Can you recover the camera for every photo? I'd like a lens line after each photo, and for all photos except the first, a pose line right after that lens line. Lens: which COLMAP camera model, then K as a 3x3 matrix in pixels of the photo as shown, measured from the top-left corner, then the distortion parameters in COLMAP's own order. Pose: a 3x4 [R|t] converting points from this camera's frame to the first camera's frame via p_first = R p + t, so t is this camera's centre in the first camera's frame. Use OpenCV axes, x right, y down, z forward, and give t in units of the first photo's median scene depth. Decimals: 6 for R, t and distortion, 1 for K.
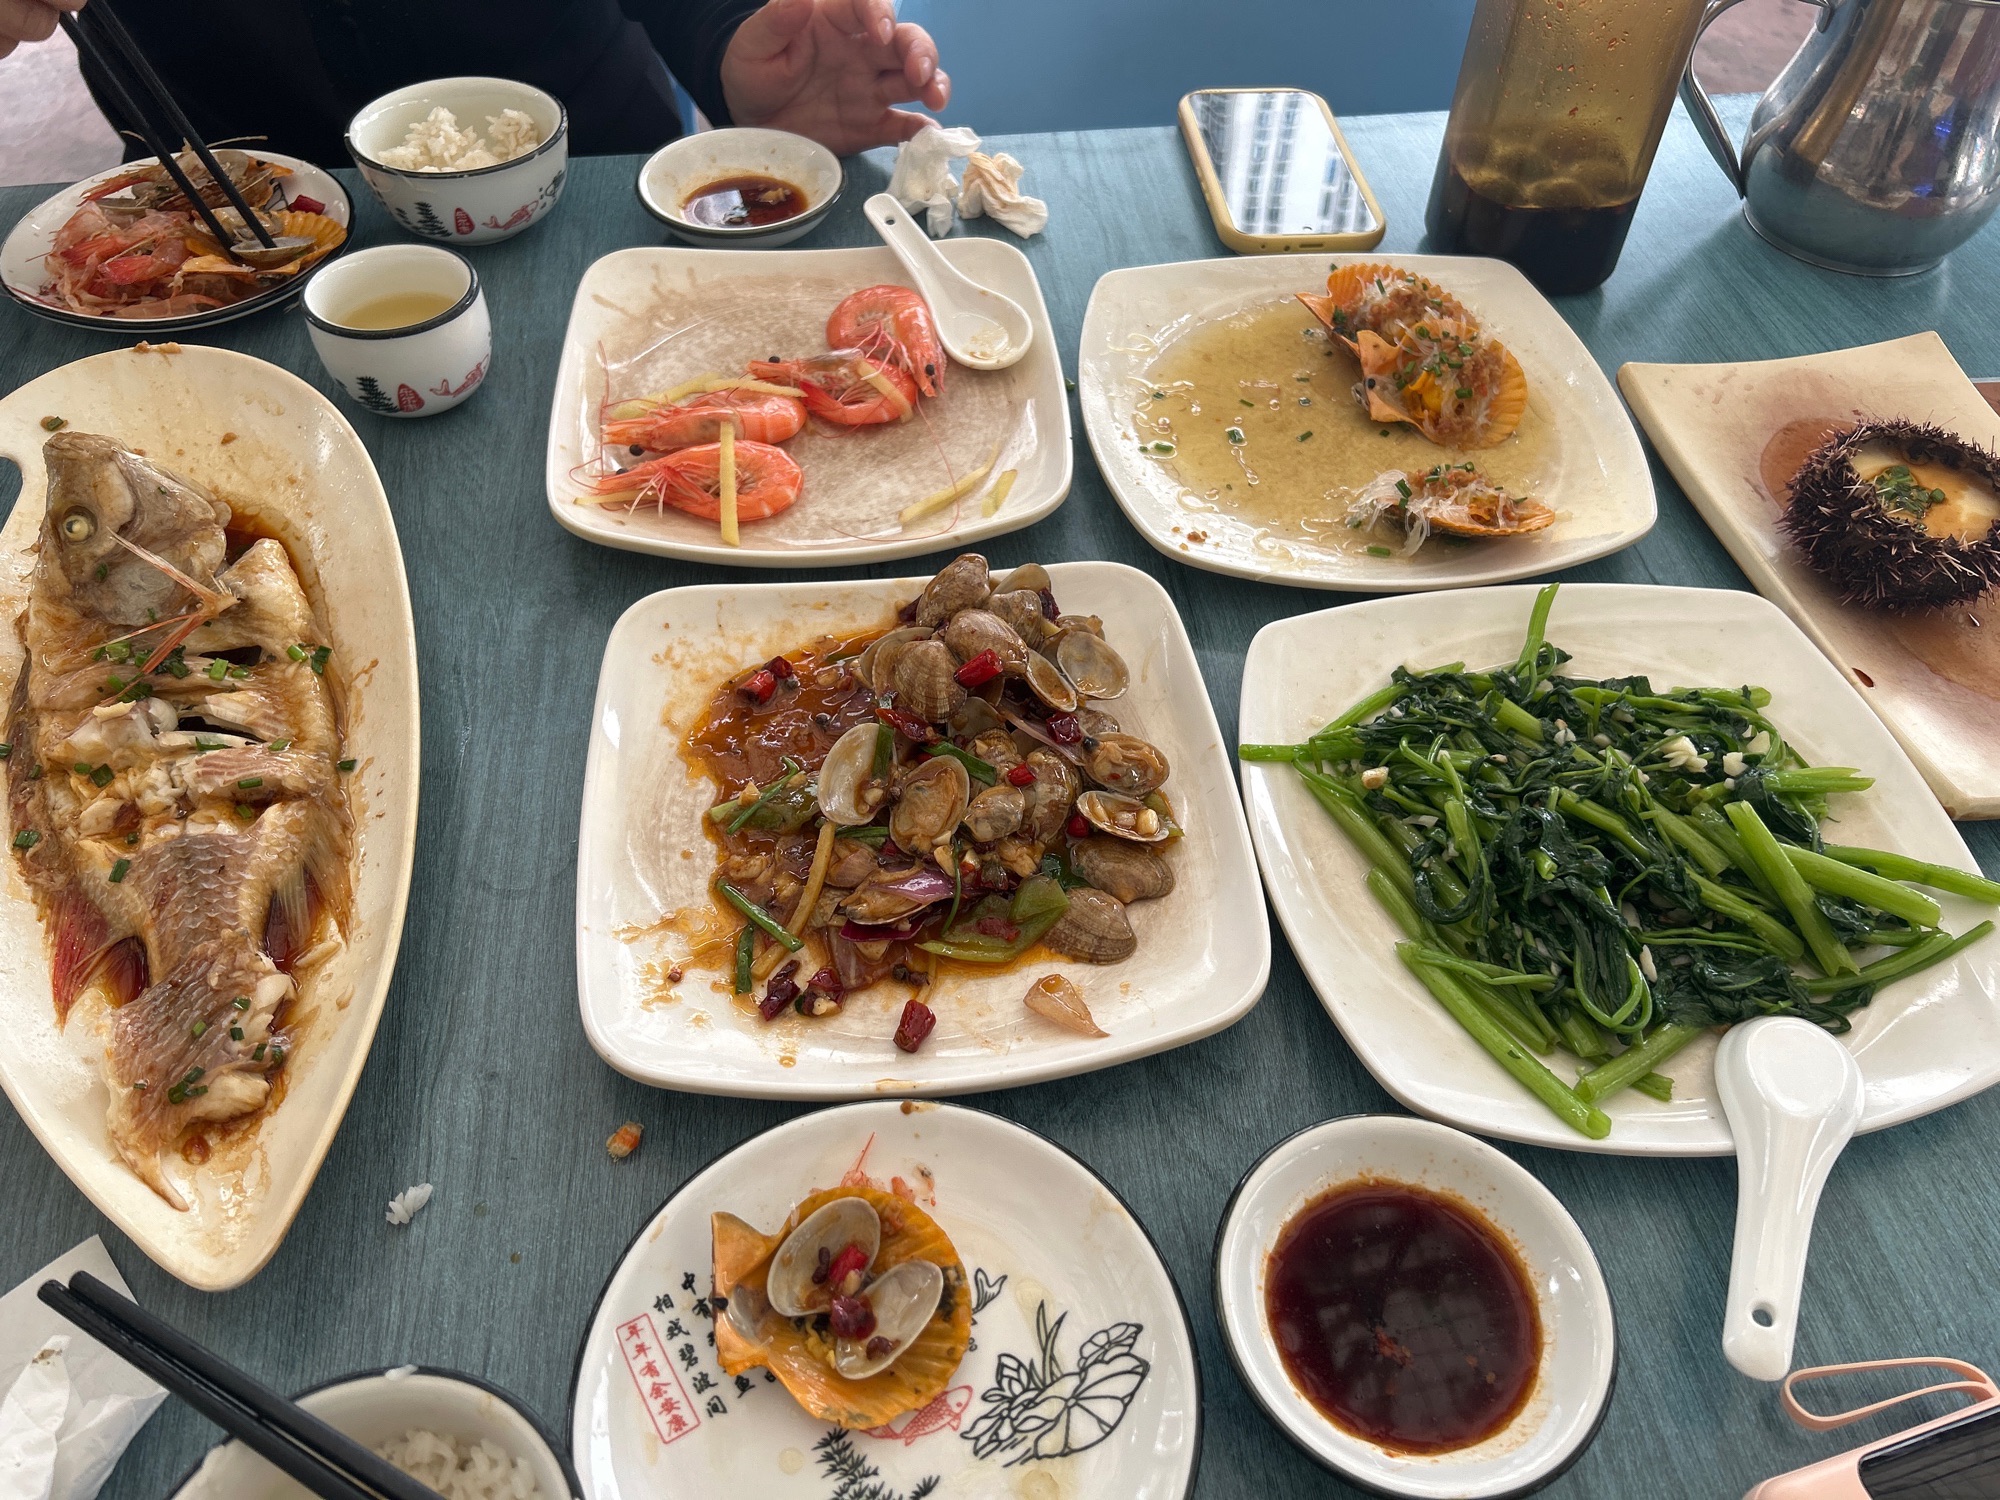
lens RADIAL K [[1520.6, 0, 999.1], [0, 1520.6, 761.8], [0, 0, 1]] dist [-0.010254, 0.020396]
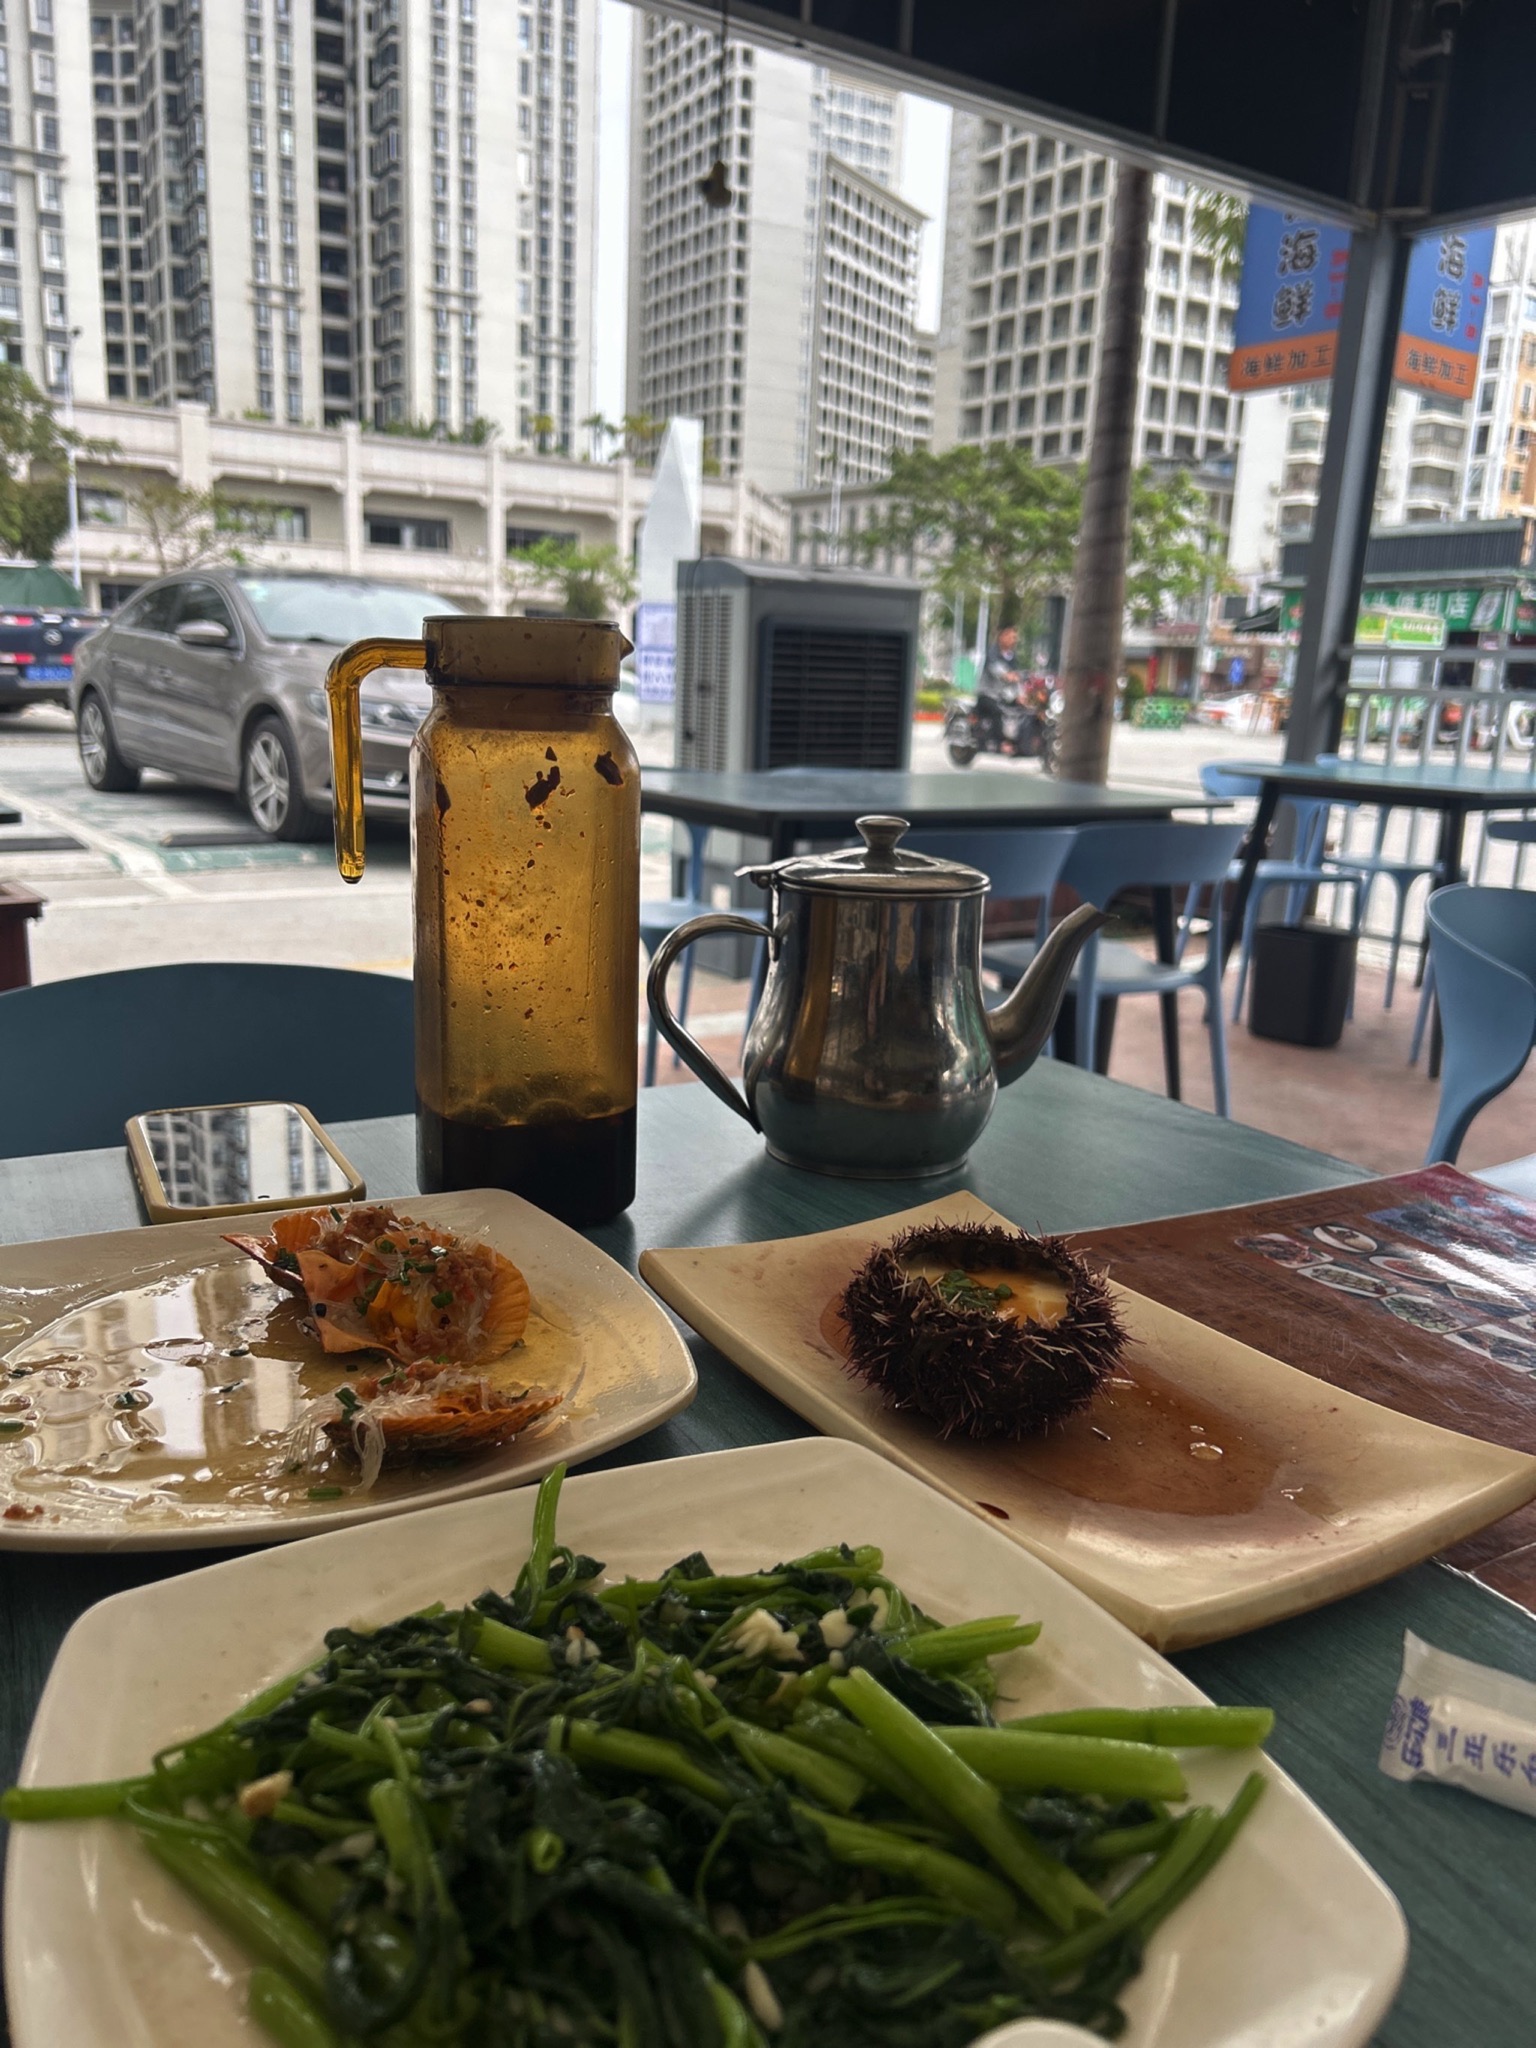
lens RADIAL K [[1557.1, 0, 749.6], [0, 1557.1, 1026.3], [0, 0, 1]] dist [-0.010254, 0.020396]
pose [[0.933036, -0.069065, 0.353092, 0.231123], [0.261206, 0.804930, -0.532785, 0.134983], [-0.247417, 0.589337, 0.769069, 0.346316]]
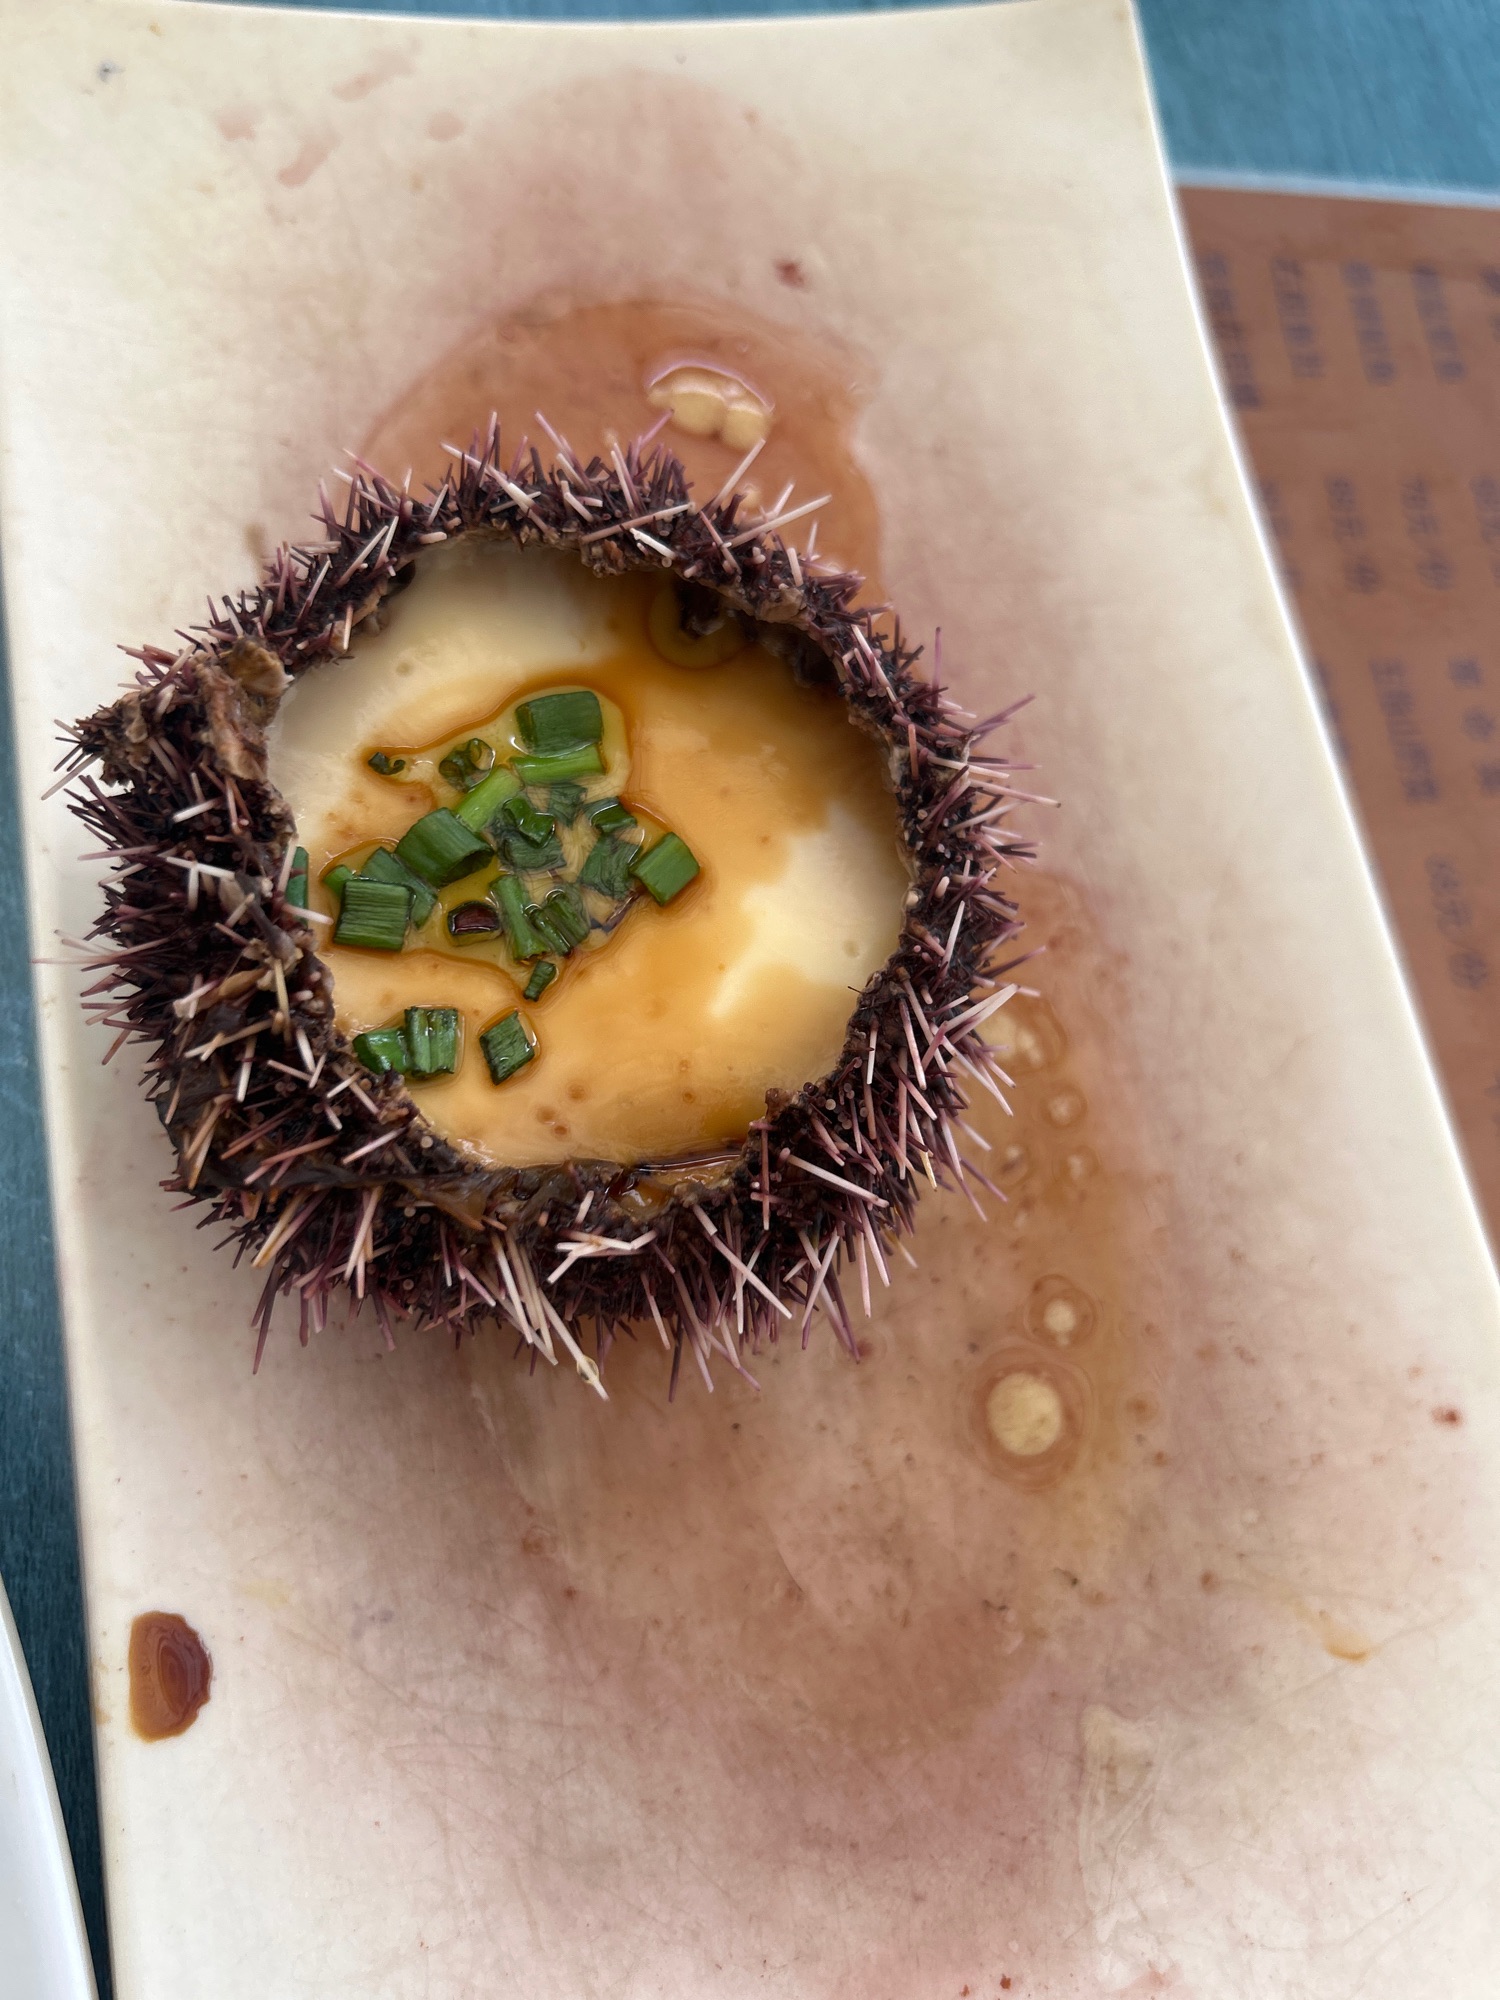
lens RADIAL K [[1520.6, 0, 749.4], [0, 1520.6, 996.5], [0, 0, 1]] dist [-0.010254, 0.020396]
pose [[0.984146, 0.032287, 0.174398, 0.664007], [-0.100530, 0.911631, 0.398526, -0.284653], [-0.146120, -0.409739, 0.900424, 0.872757]]
